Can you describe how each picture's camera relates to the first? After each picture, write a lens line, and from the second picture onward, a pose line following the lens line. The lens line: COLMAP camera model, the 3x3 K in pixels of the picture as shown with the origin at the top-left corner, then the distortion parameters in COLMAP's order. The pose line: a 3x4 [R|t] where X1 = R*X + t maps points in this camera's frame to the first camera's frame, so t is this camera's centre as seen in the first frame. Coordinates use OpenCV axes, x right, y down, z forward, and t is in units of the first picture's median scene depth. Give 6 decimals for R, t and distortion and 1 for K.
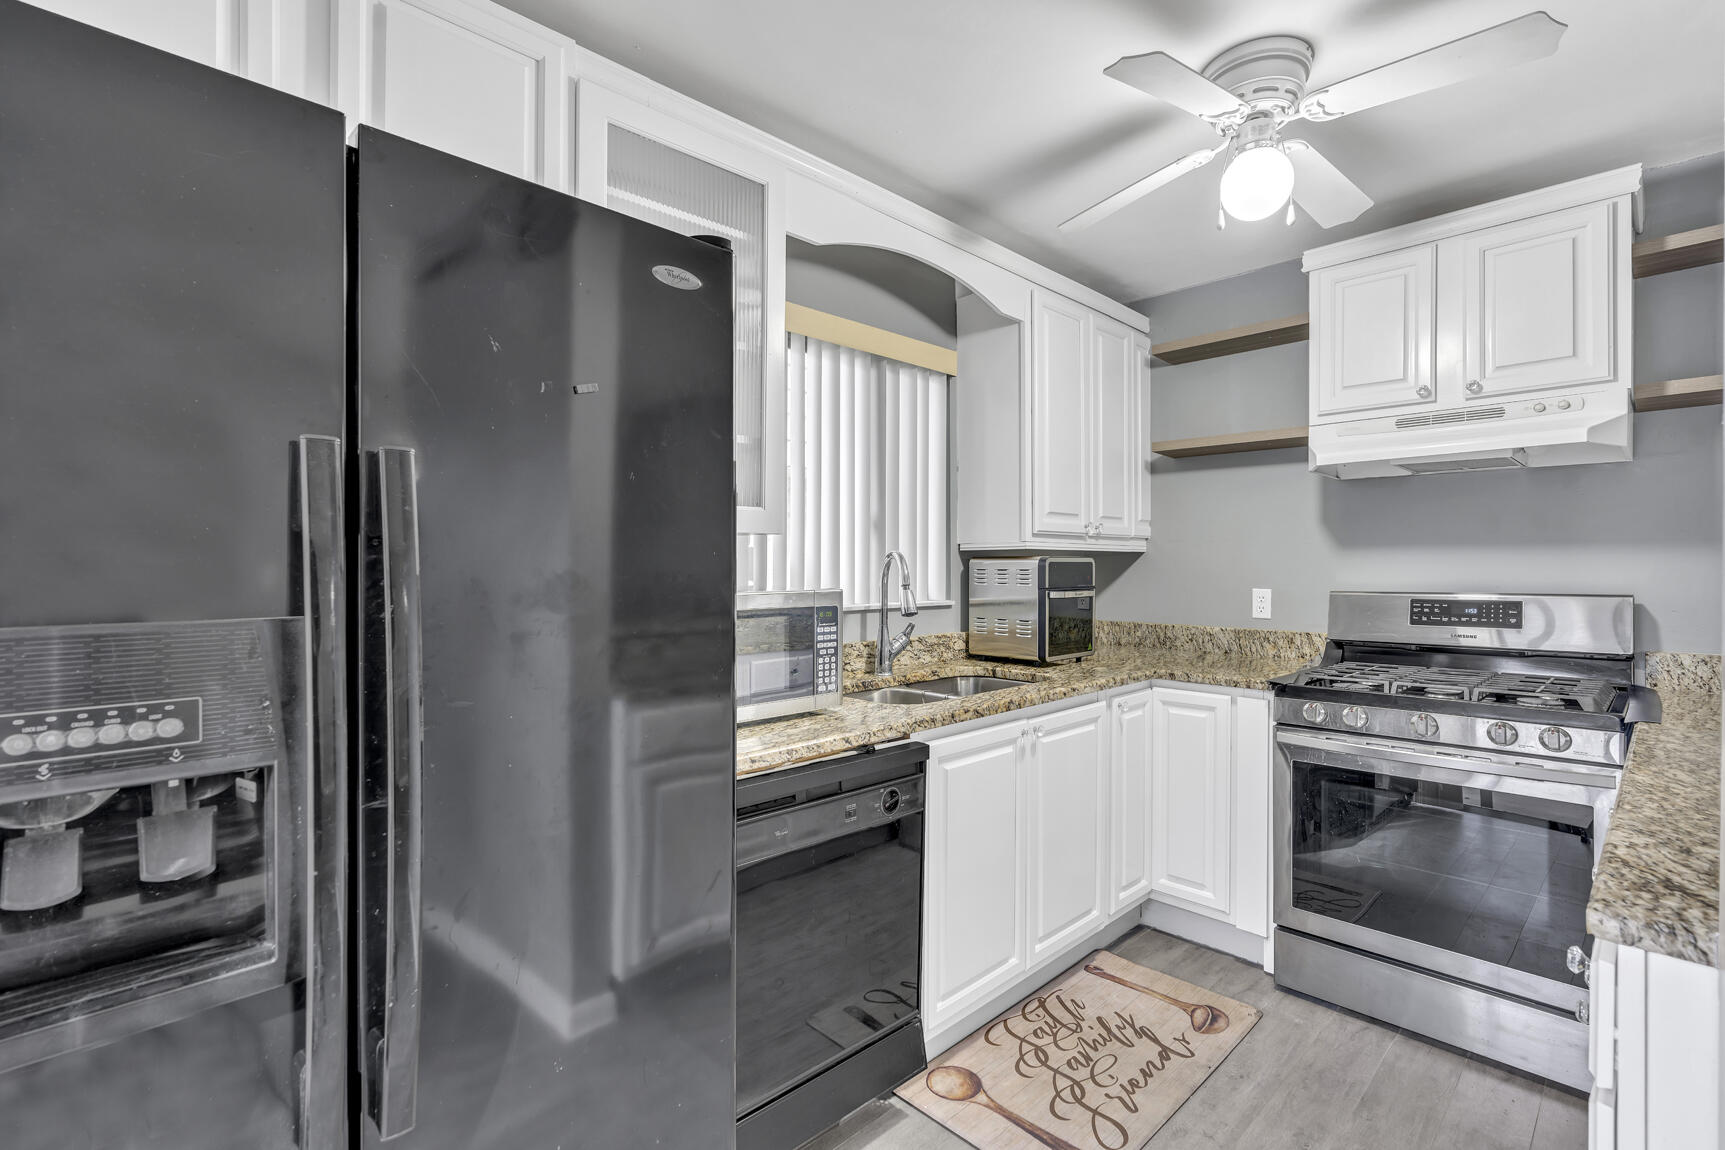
lens RADIAL K [[801.4, 0, 872.9], [0, 801.4, 566.1], [0, 0, 1]] dist [-0.009830, 0.001801]
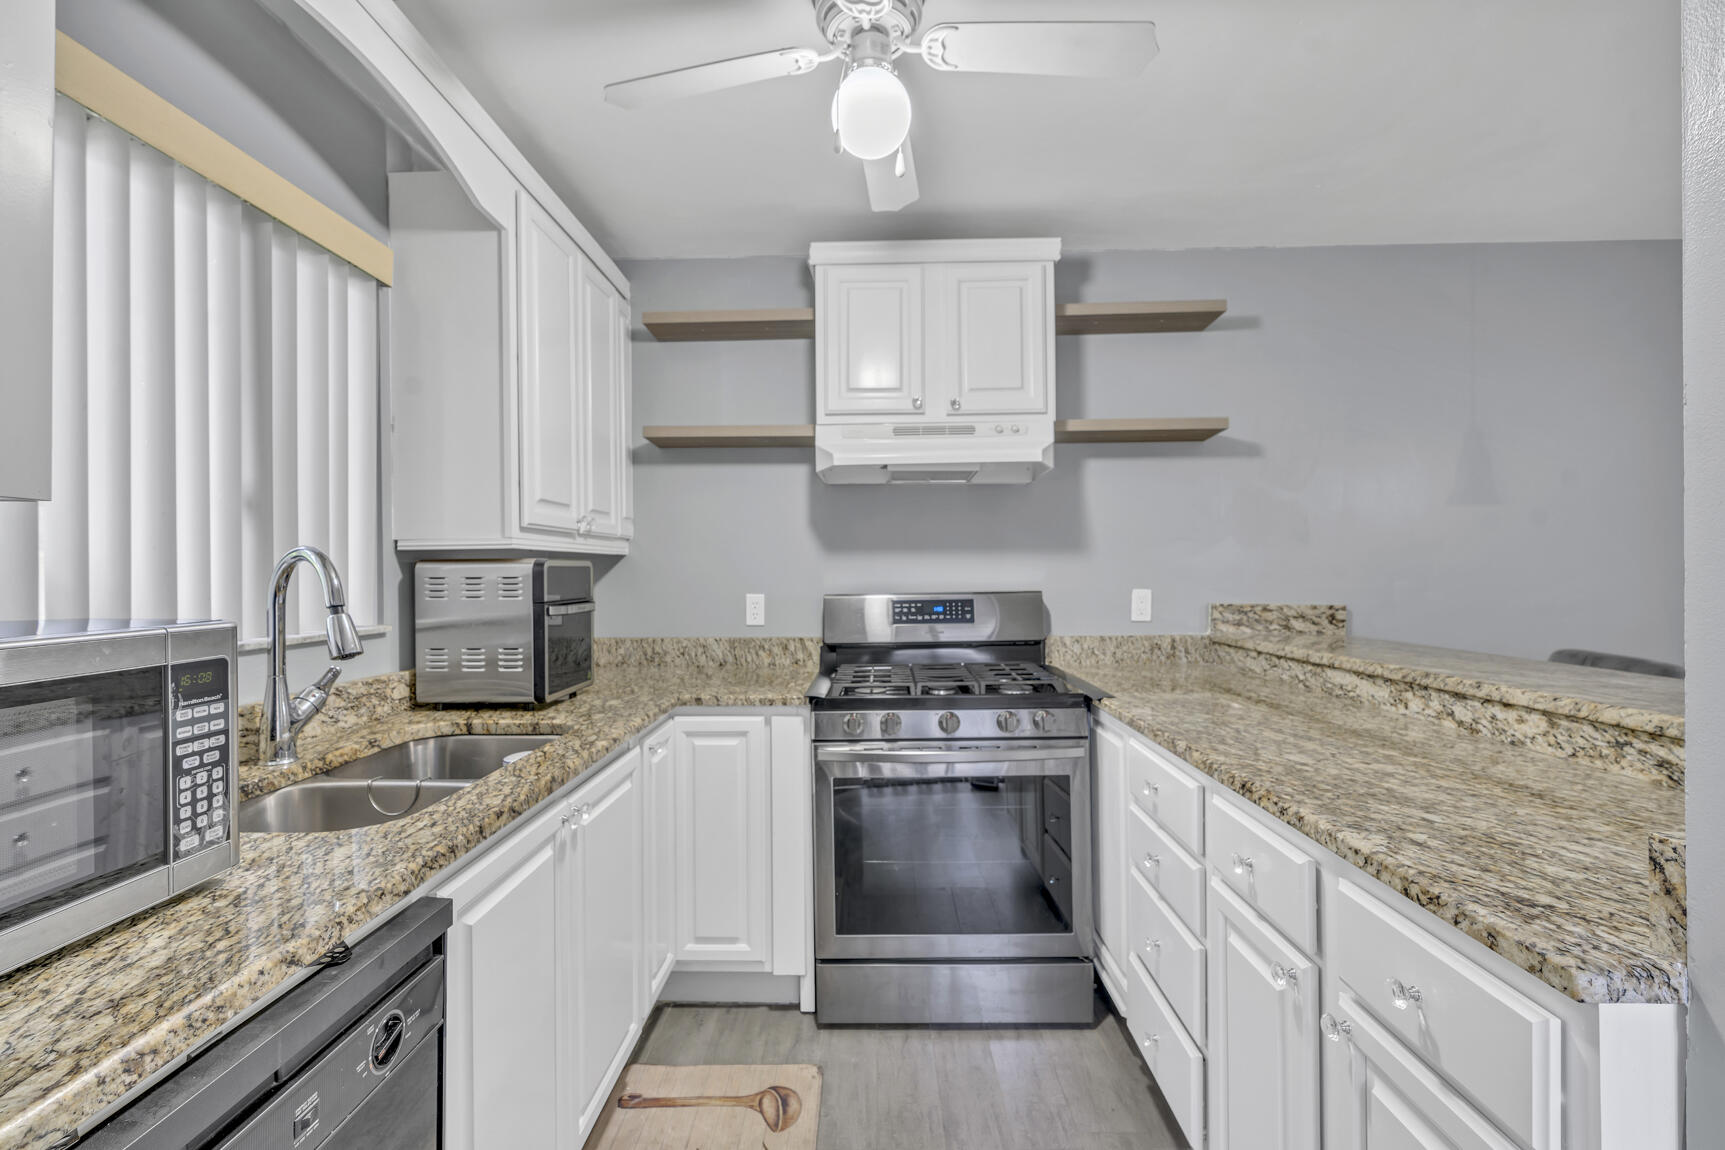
lens RADIAL K [[770.5, 0, 867.4], [0, 770.5, 571.5], [0, 0, 1]] dist [-0.007819, 0.001450]
pose [[0.718818, -0.007886, 0.695154, -0.064979], [0.008646, 0.999960, 0.002404, 0.000703], [-0.695145, 0.004283, 0.718857, 0.311502]]
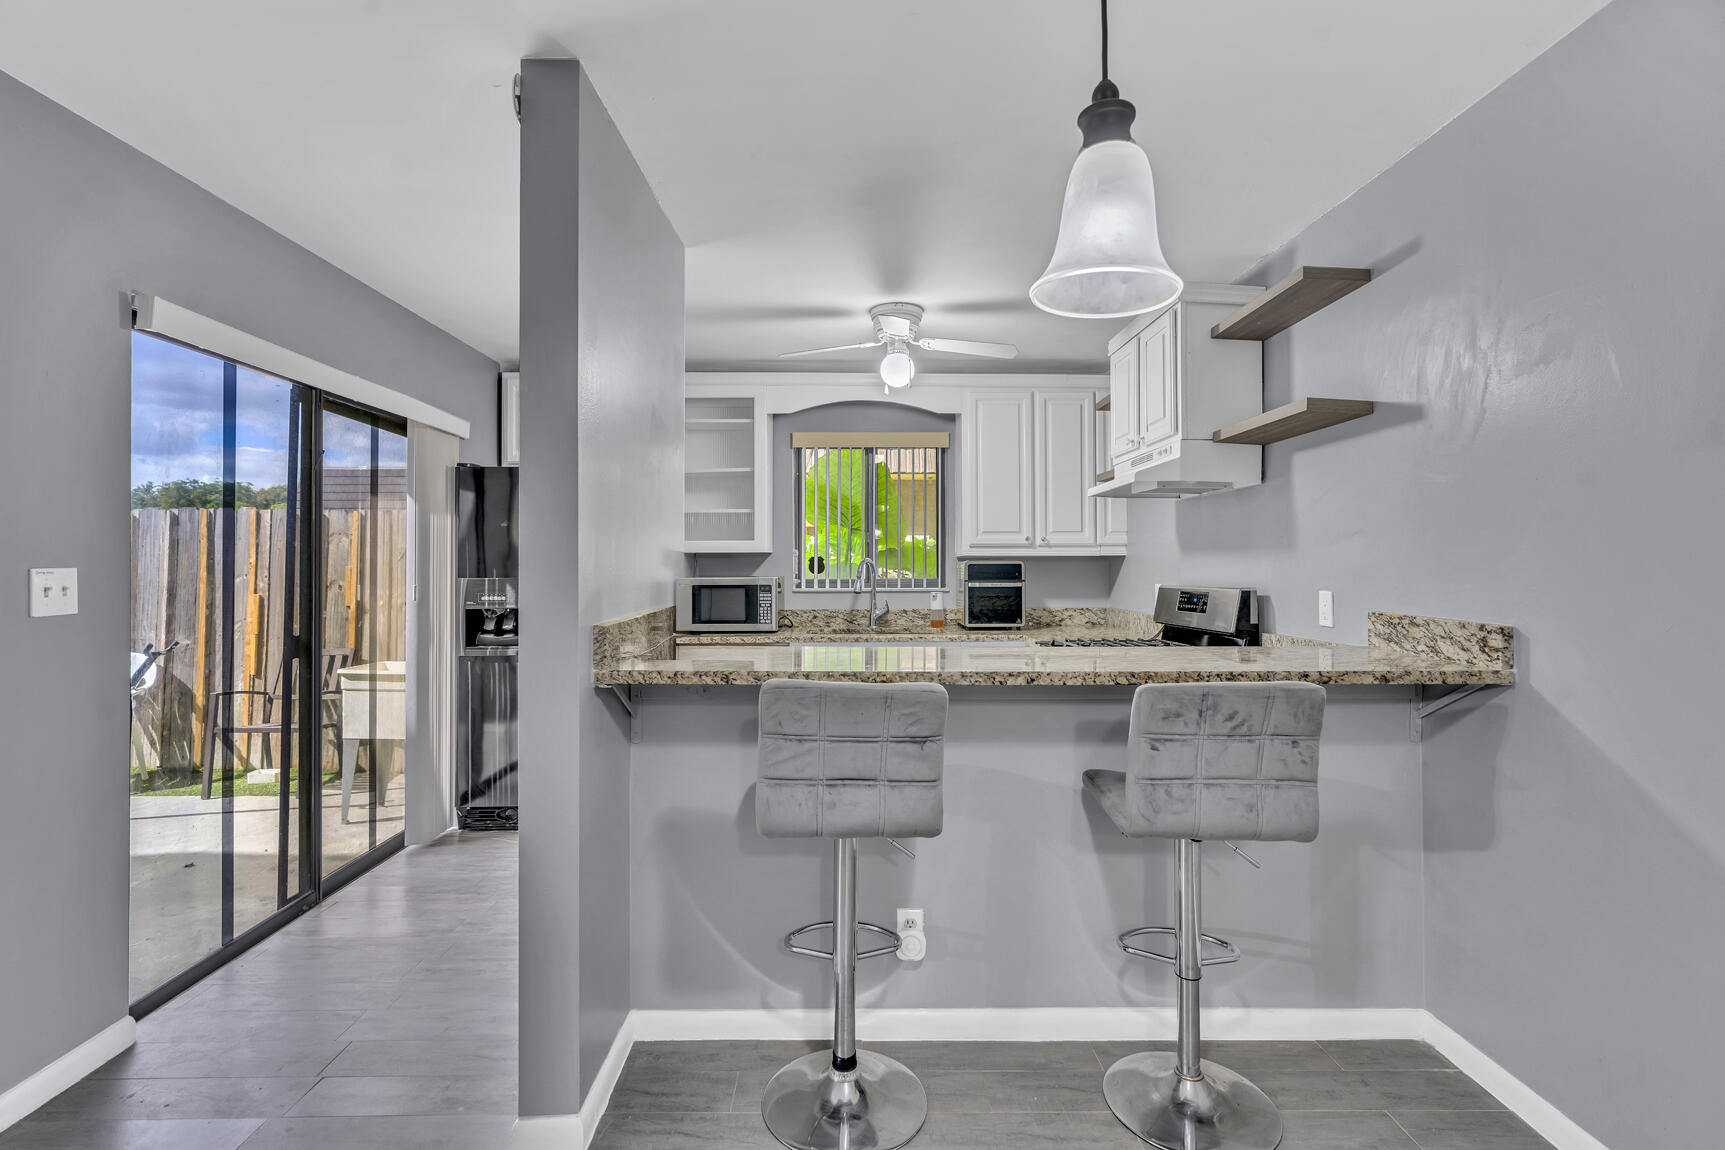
lens RADIAL K [[801.4, 0, 855.7], [0, 801.4, 561.0], [0, 0, 1]] dist [-0.009830, 0.001801]
pose [[0.726697, -0.006295, -0.686929, 1.291067], [0.001551, 0.999970, -0.007523, 0.000544], [0.686956, 0.004402, 0.726686, -0.351248]]
